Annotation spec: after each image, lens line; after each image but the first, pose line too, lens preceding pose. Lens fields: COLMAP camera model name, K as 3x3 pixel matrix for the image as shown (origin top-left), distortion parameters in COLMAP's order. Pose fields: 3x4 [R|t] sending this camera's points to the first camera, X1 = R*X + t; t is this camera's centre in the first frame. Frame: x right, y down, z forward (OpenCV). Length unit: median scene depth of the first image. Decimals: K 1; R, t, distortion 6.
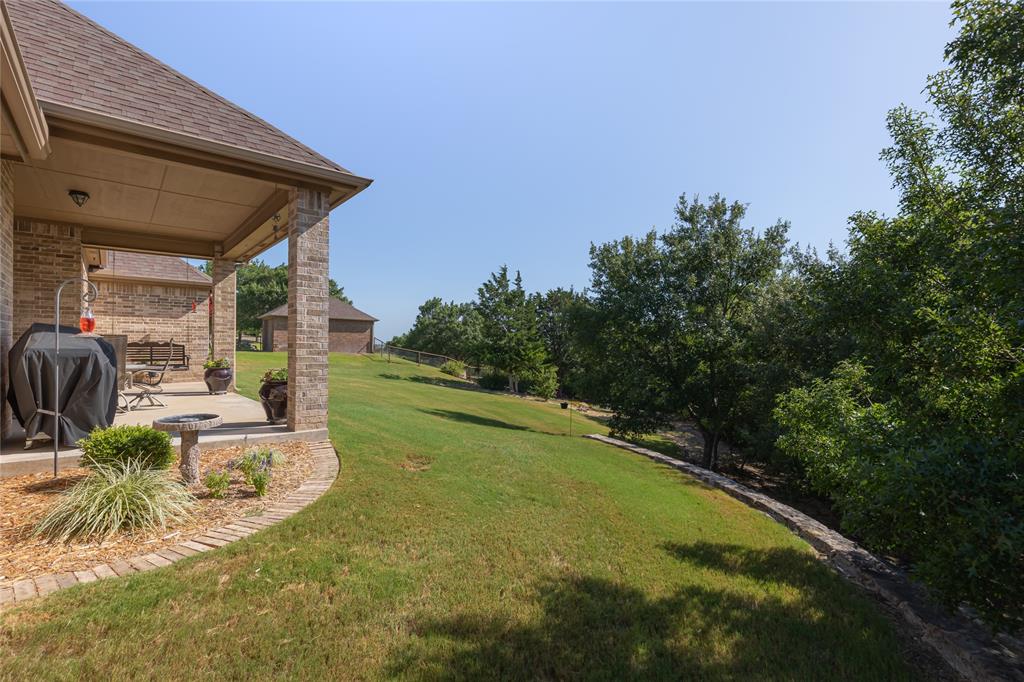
lens RADIAL K [[480.5, 0, 512.0], [0, 480.5, 341.0], [0, 0, 1]] dist [0.003697, 0.000243]
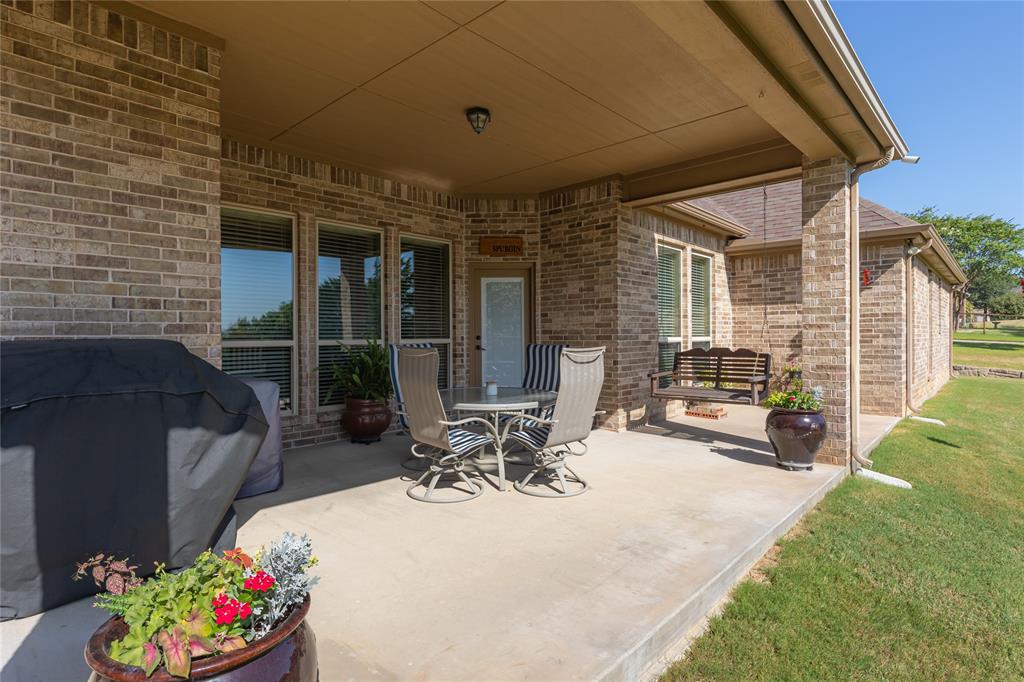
lens RADIAL K [[523.2, 0, 512.0], [0, 523.2, 341.0], [0, 0, 1]] dist [-0.002663, -0.000902]
pose [[0.127716, 0.005748, -0.991794, -0.162141], [0.017405, 0.999816, 0.008035, -0.014980], [0.991658, -0.018288, 0.127592, 0.672032]]
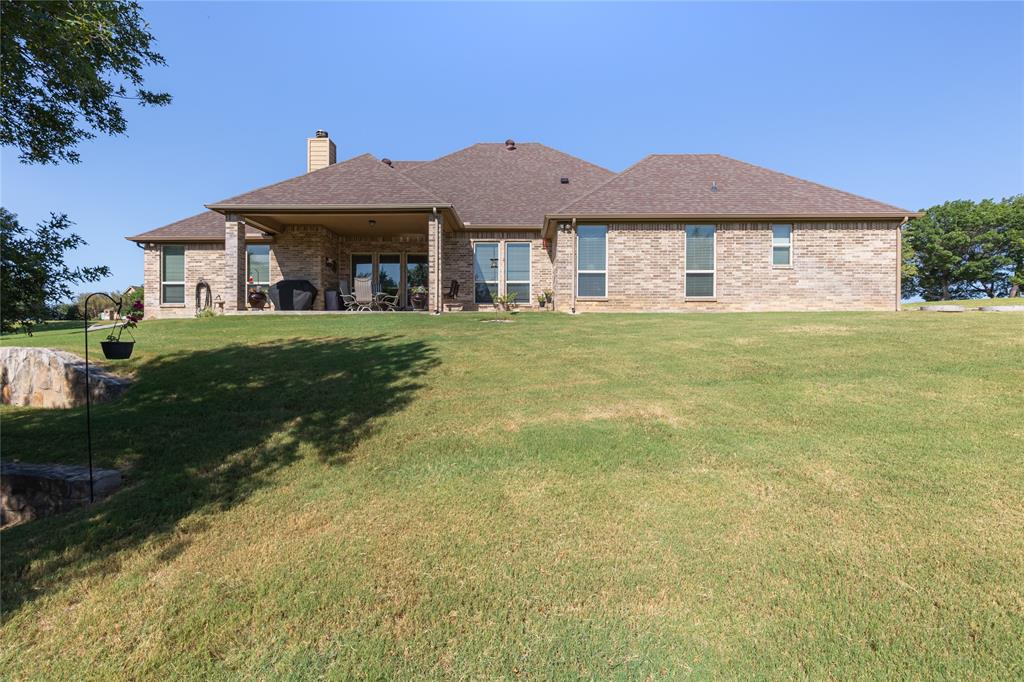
lens RADIAL K [[480.5, 0, 512.0], [0, 480.5, 341.0], [0, 0, 1]] dist [0.003697, 0.000243]
pose [[-0.659304, -0.011380, -0.751790, 0.279279], [0.002075, 0.999854, -0.016954, 0.218177], [0.751874, -0.012738, -0.659184, 2.111853]]
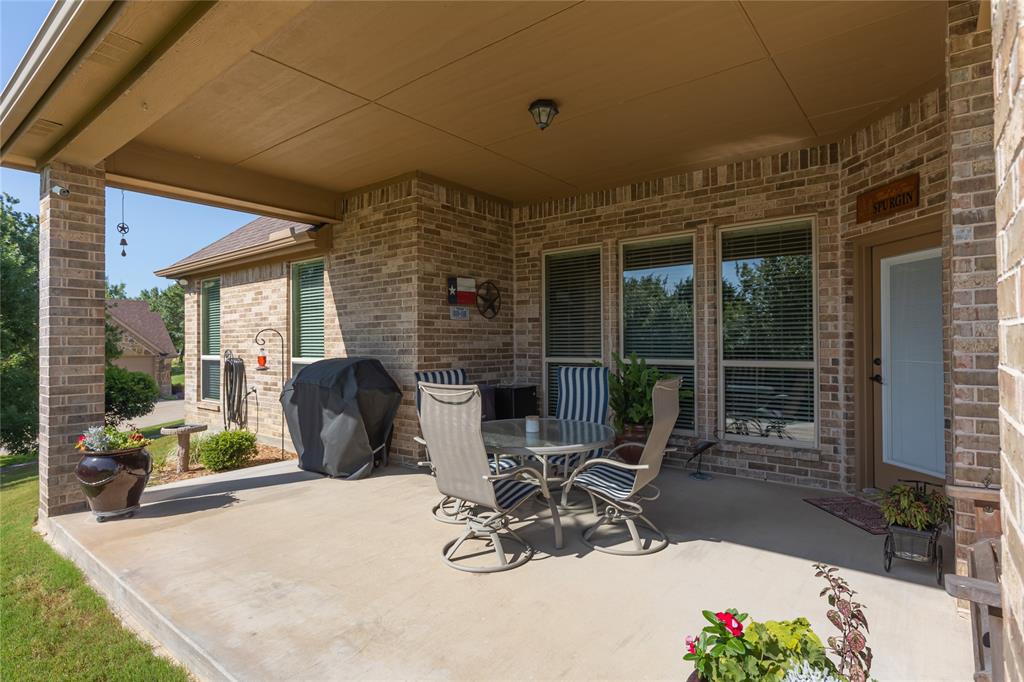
lens RADIAL K [[523.2, 0, 512.0], [0, 523.2, 341.0], [0, 0, 1]] dist [-0.002663, -0.000902]
pose [[-0.978754, 0.001184, -0.205034, -0.513191], [0.004521, 0.999865, -0.015809, -0.026242], [0.204988, -0.016400, -0.978627, 1.083366]]
